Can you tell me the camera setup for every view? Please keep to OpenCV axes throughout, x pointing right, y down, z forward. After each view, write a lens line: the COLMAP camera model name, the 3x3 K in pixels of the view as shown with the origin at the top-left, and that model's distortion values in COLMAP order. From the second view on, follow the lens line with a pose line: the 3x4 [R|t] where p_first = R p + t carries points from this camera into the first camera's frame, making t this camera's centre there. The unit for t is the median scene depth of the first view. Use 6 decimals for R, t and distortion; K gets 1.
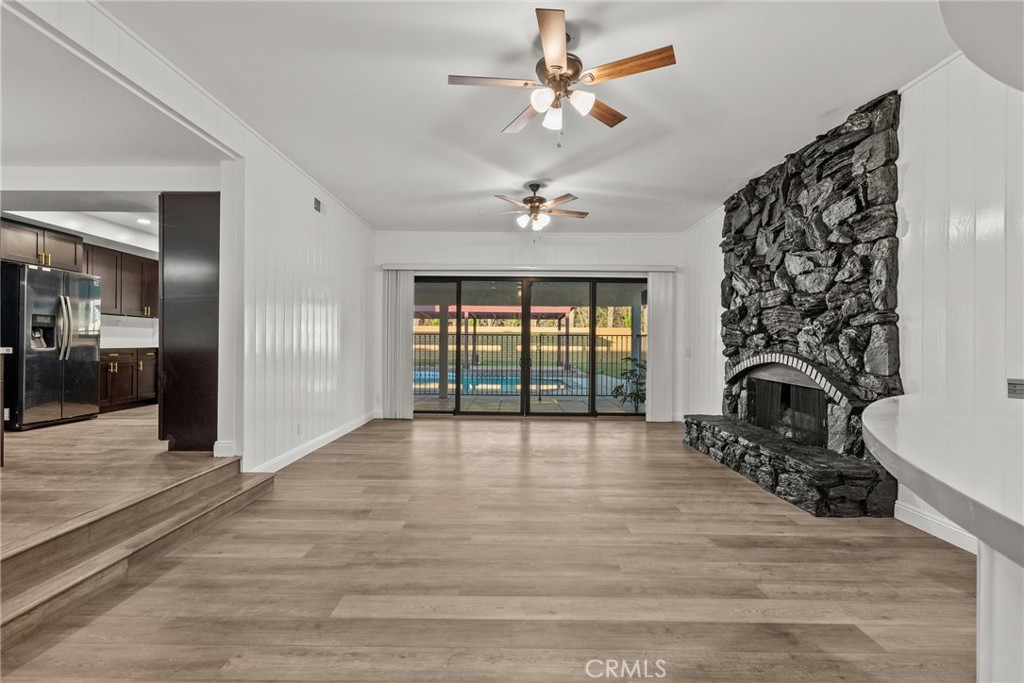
lens RADIAL K [[468.0, 0, 517.0], [0, 468.0, 345.3], [0, 0, 1]] dist [-0.006912, 0.003079]
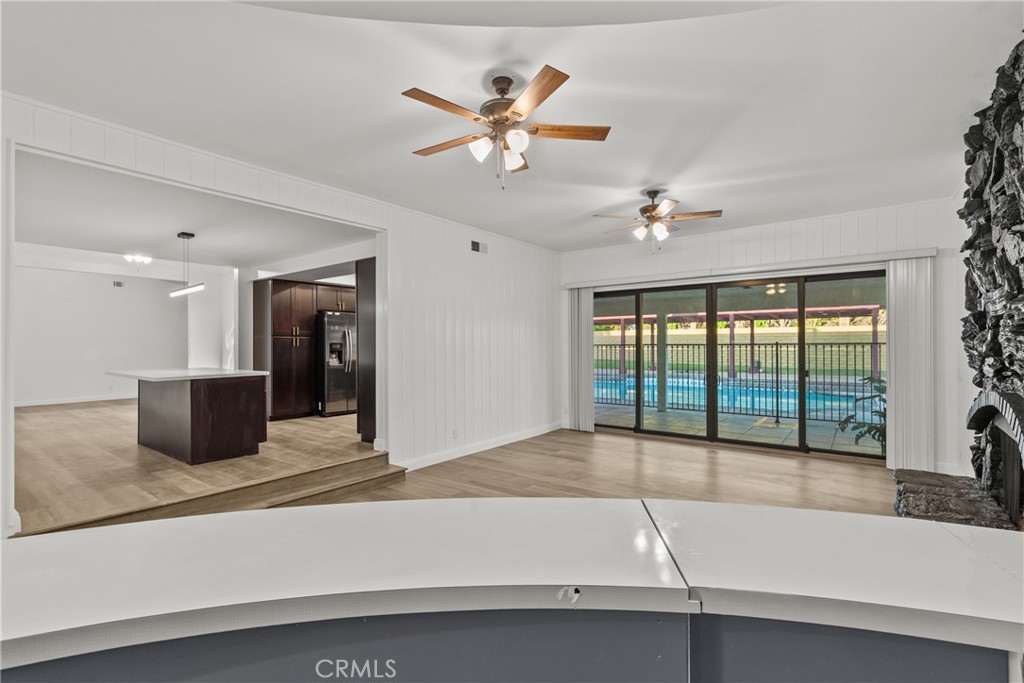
lens RADIAL K [[468.0, 0, 506.0], [0, 468.0, 341.6], [0, 0, 1]] dist [-0.006912, 0.003079]
pose [[0.792757, -0.016326, -0.609320, 0.365960], [0.009570, 0.999851, -0.014339, -0.040477], [0.609463, 0.005536, 0.792795, 0.105539]]
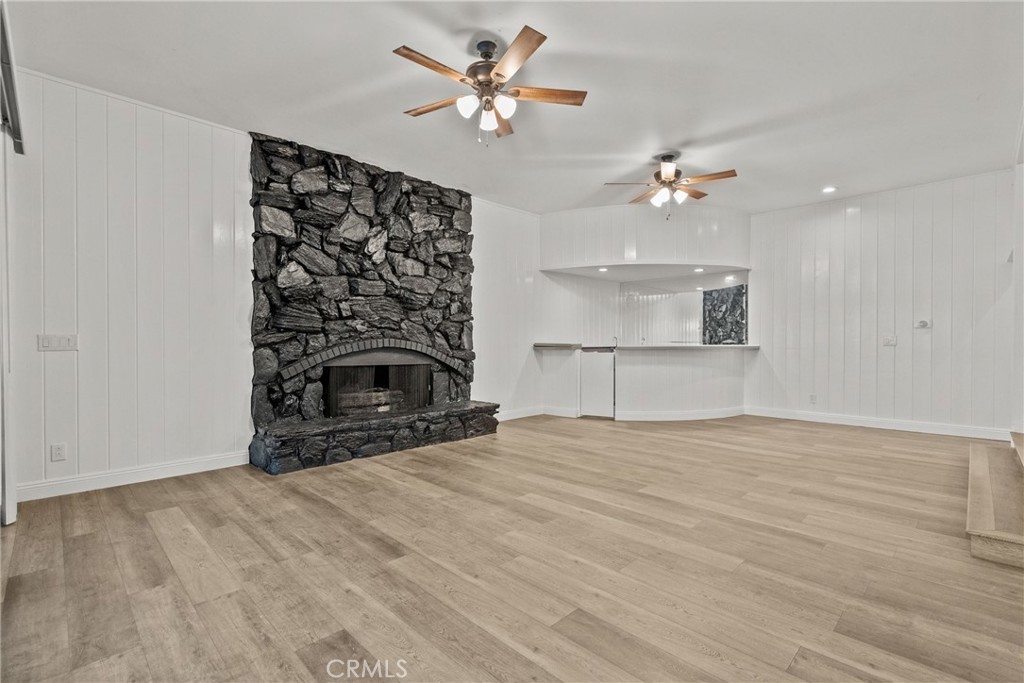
lens RADIAL K [[468.0, 0, 504.0], [0, 468.0, 345.2], [0, 0, 1]] dist [-0.006912, 0.003079]
pose [[-0.699588, -0.013070, 0.714427, -0.387547], [-0.006243, 0.999906, 0.012179, 0.015148], [-0.714519, 0.004060, -0.699604, 1.395933]]
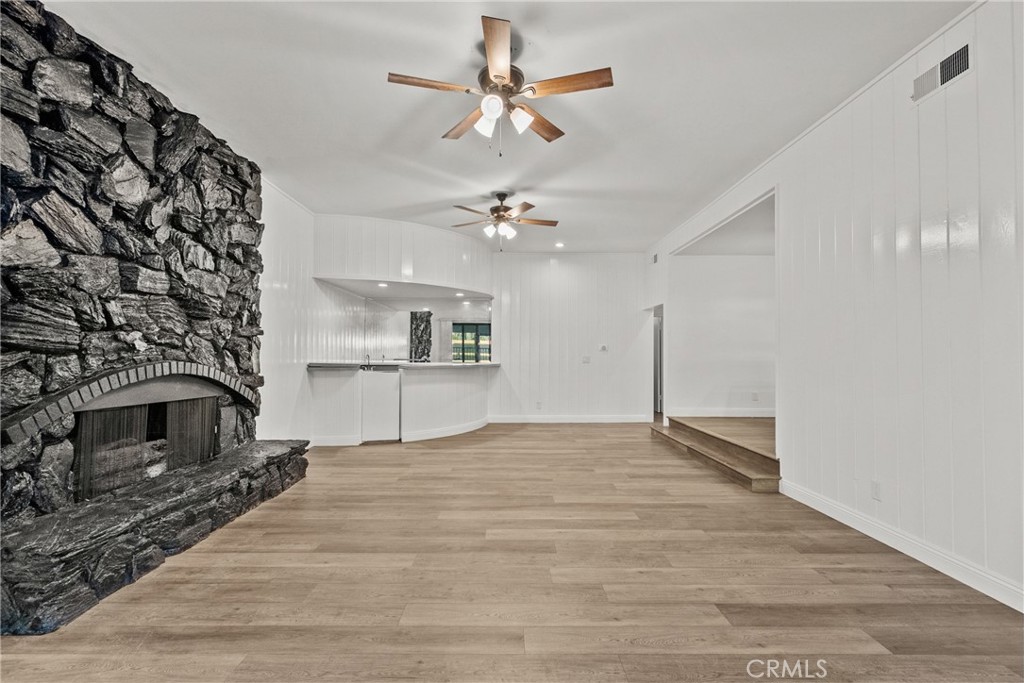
lens RADIAL K [[468.0, 0, 512.7], [0, 468.0, 346.0], [0, 0, 1]] dist [-0.006912, 0.003079]
pose [[-0.999943, -0.010065, -0.003560, 0.024198], [-0.009988, 0.999729, -0.021024, 0.002670], [0.003771, -0.020987, -0.999773, 1.527735]]
